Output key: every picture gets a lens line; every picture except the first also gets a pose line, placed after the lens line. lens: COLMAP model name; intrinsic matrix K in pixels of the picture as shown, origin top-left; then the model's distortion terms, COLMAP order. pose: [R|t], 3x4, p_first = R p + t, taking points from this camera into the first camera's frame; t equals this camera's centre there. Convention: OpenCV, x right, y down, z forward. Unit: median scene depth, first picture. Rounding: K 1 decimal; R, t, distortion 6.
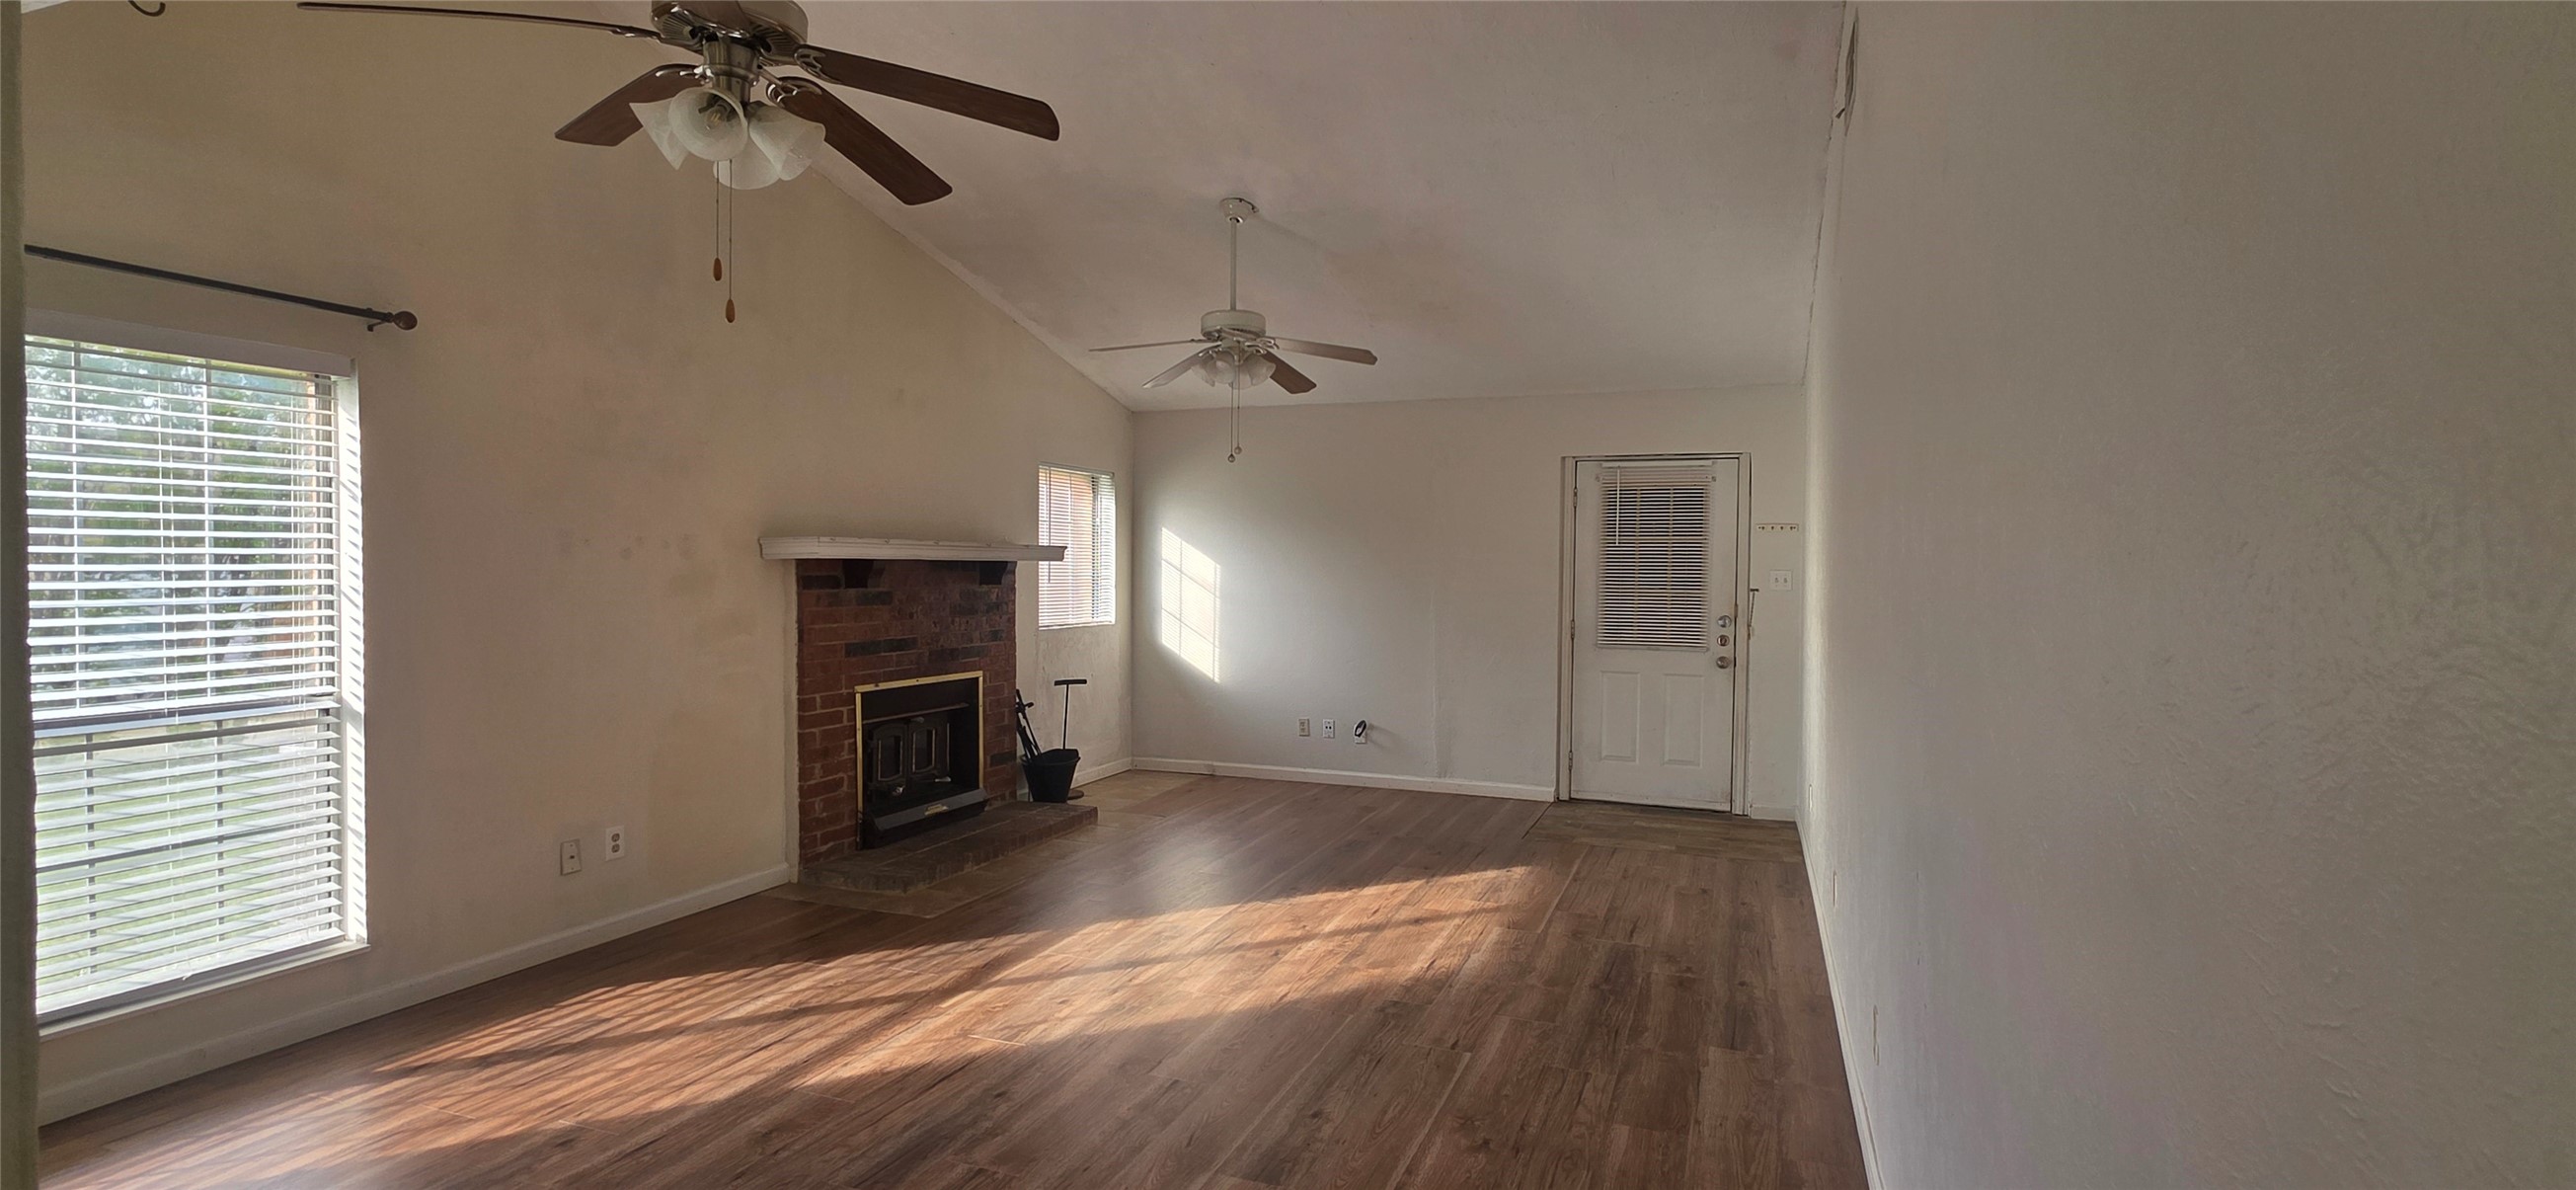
lens RADIAL K [[1163.8, 0, 1321.1], [0, 1163.8, 597.0], [0, 0, 1]] dist [-0.000768, -0.000610]
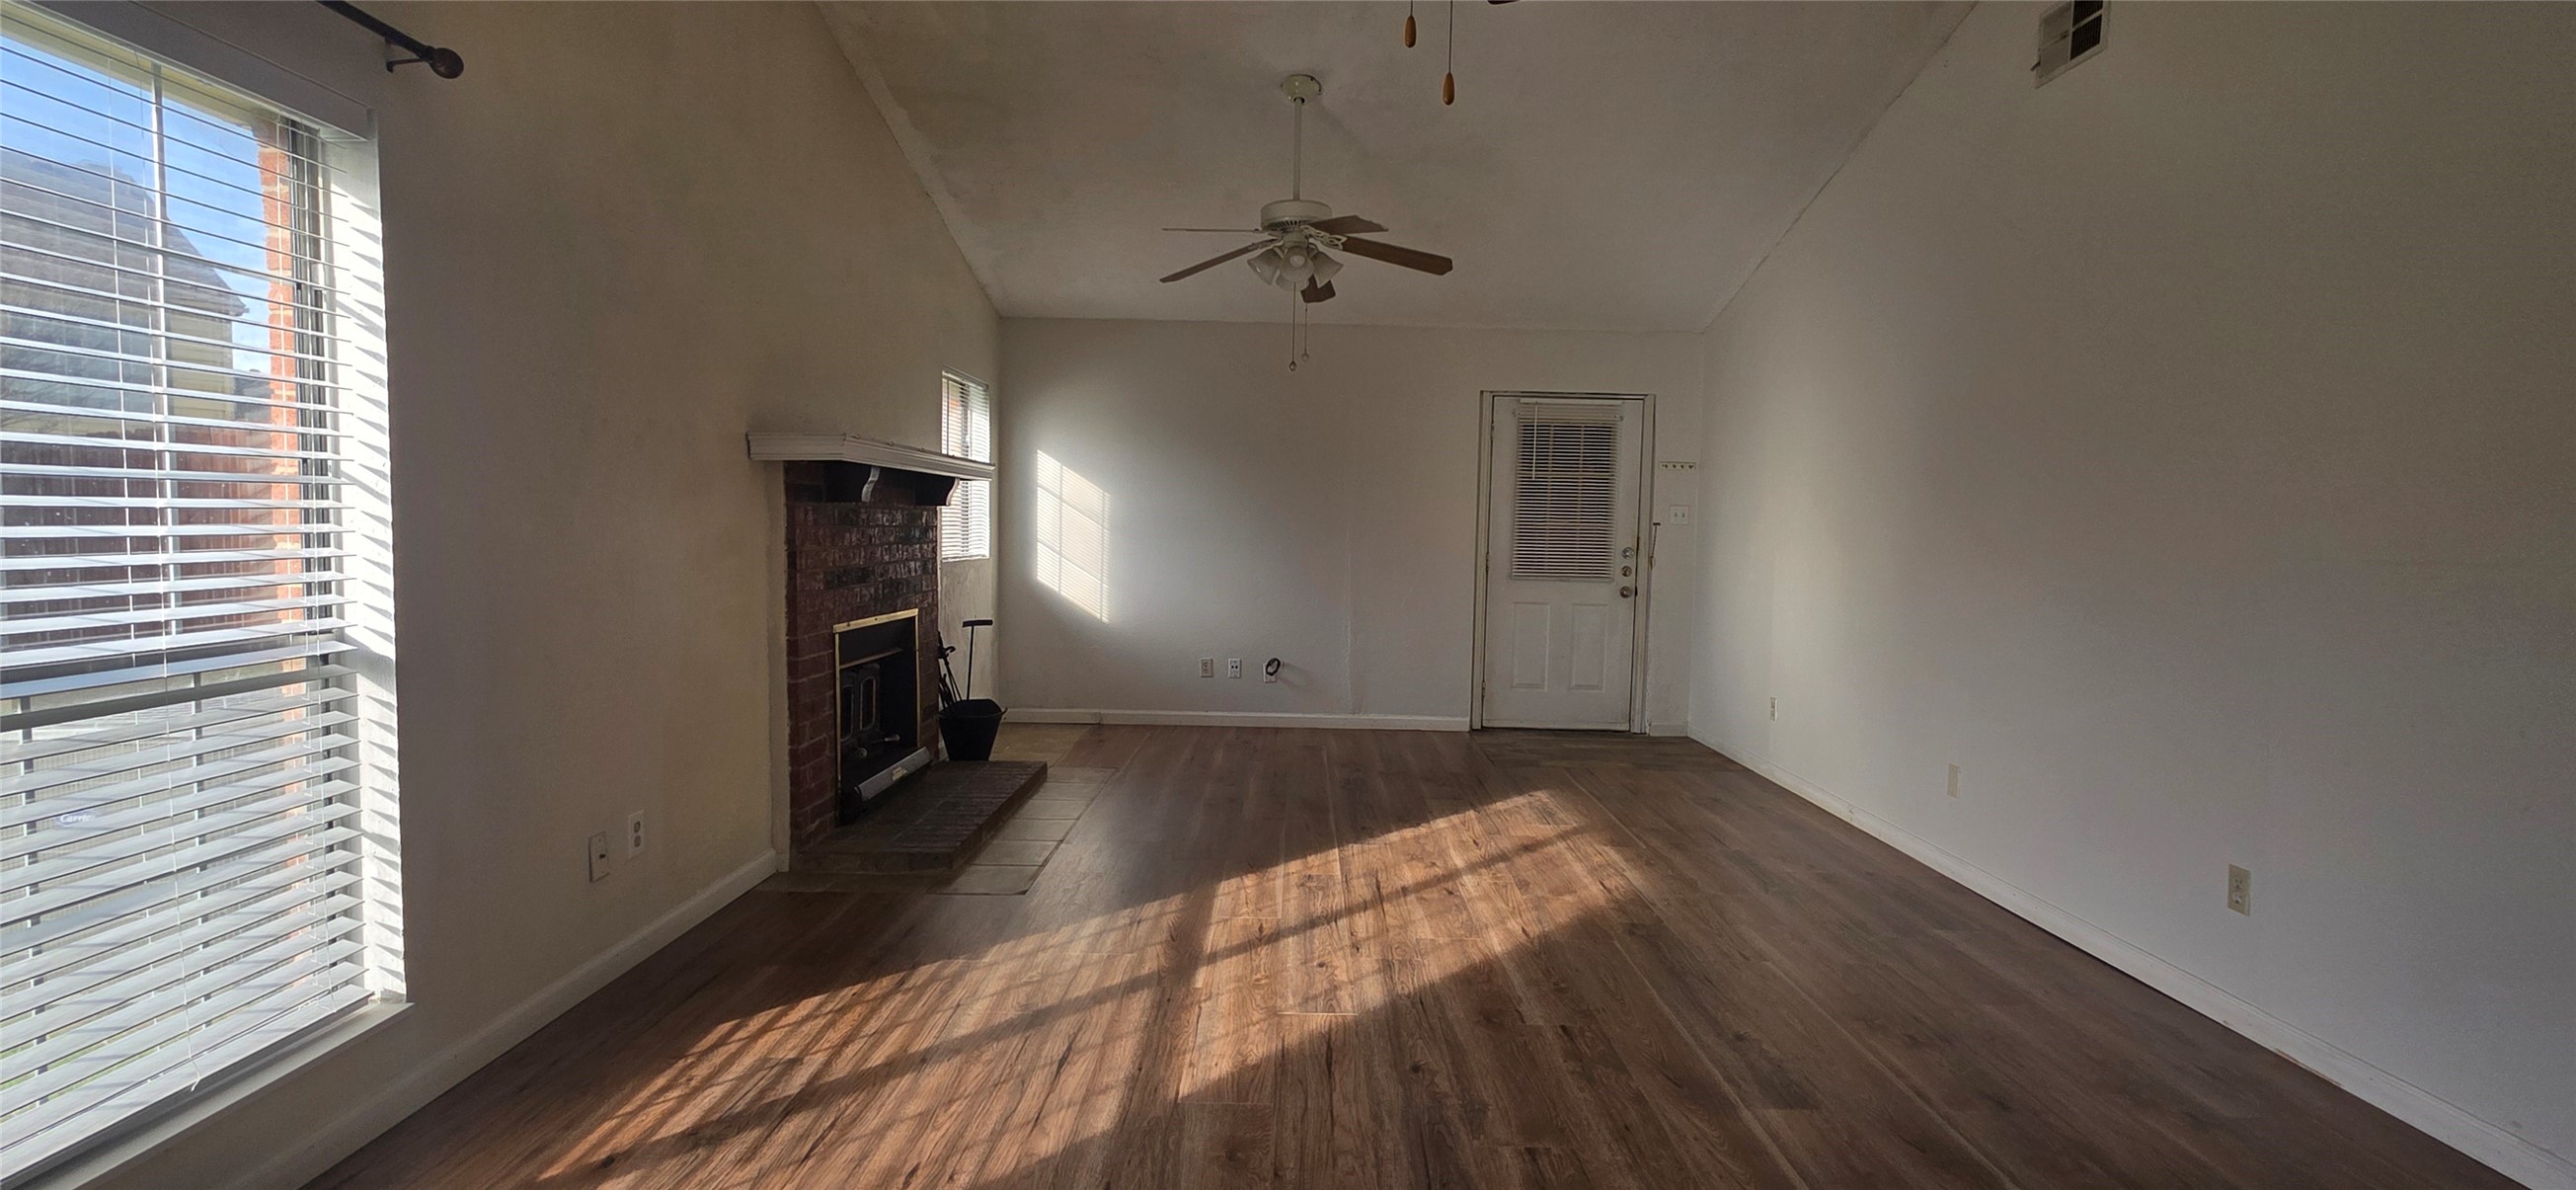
lens RADIAL K [[1163.8, 0, 1321.1], [0, 1163.8, 597.0], [0, 0, 1]] dist [-0.000768, -0.000610]
pose [[0.936909, -0.011574, 0.349382, -0.474912], [-0.002593, 0.999194, 0.040056, 0.031437], [-0.349564, -0.038435, 0.936124, 0.168929]]
